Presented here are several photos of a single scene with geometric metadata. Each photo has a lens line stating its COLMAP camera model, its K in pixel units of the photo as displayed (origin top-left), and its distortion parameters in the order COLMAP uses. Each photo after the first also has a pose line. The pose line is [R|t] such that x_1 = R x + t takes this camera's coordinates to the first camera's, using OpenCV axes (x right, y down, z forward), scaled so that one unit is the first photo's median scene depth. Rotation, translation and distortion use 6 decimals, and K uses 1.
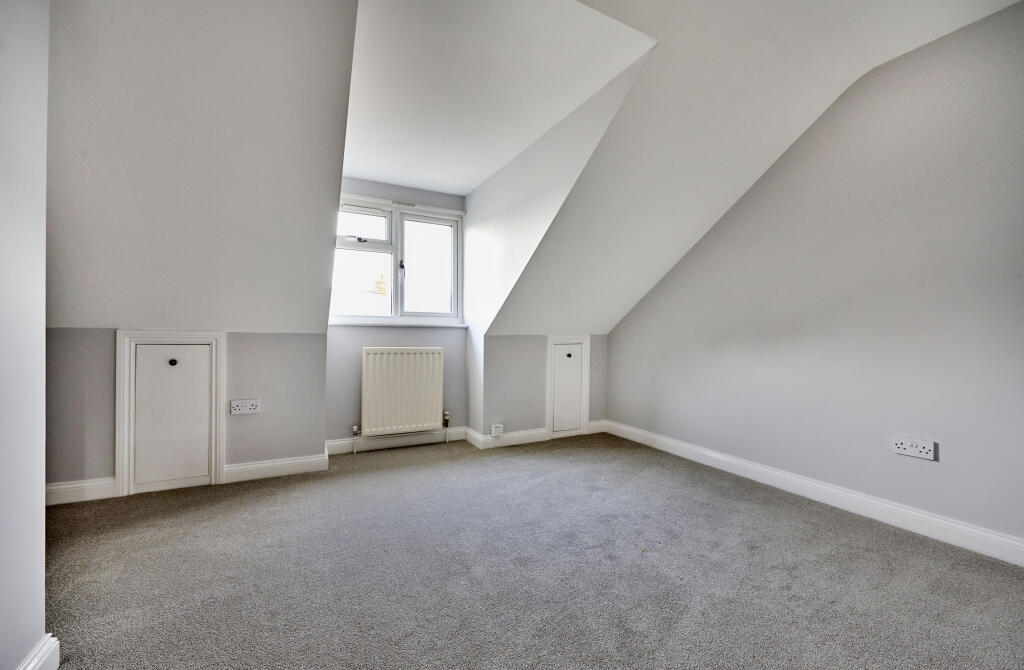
lens RADIAL K [[405.0, 0, 508.2], [0, 405.0, 334.8], [0, 0, 1]] dist [-0.000448, -0.000197]
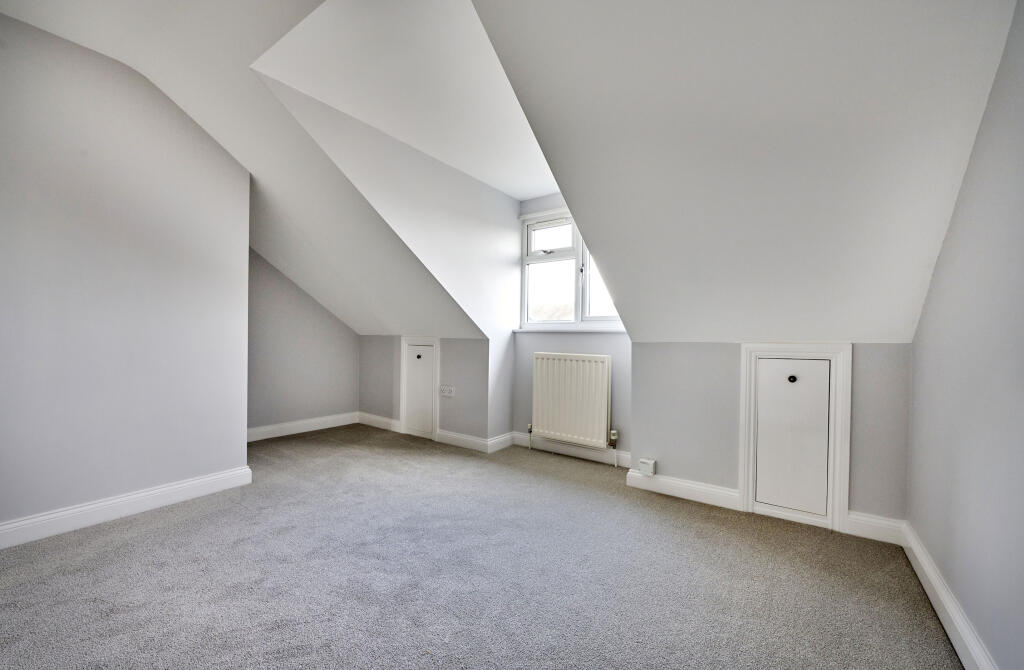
lens RADIAL K [[405.0, 0, 508.2], [0, 405.0, 334.8], [0, 0, 1]] dist [-0.000448, -0.000197]
pose [[0.449693, -0.012429, -0.893097, 0.558002], [-0.014127, 0.999679, -0.021025, 0.008773], [0.893071, 0.022072, 0.449373, 0.442666]]
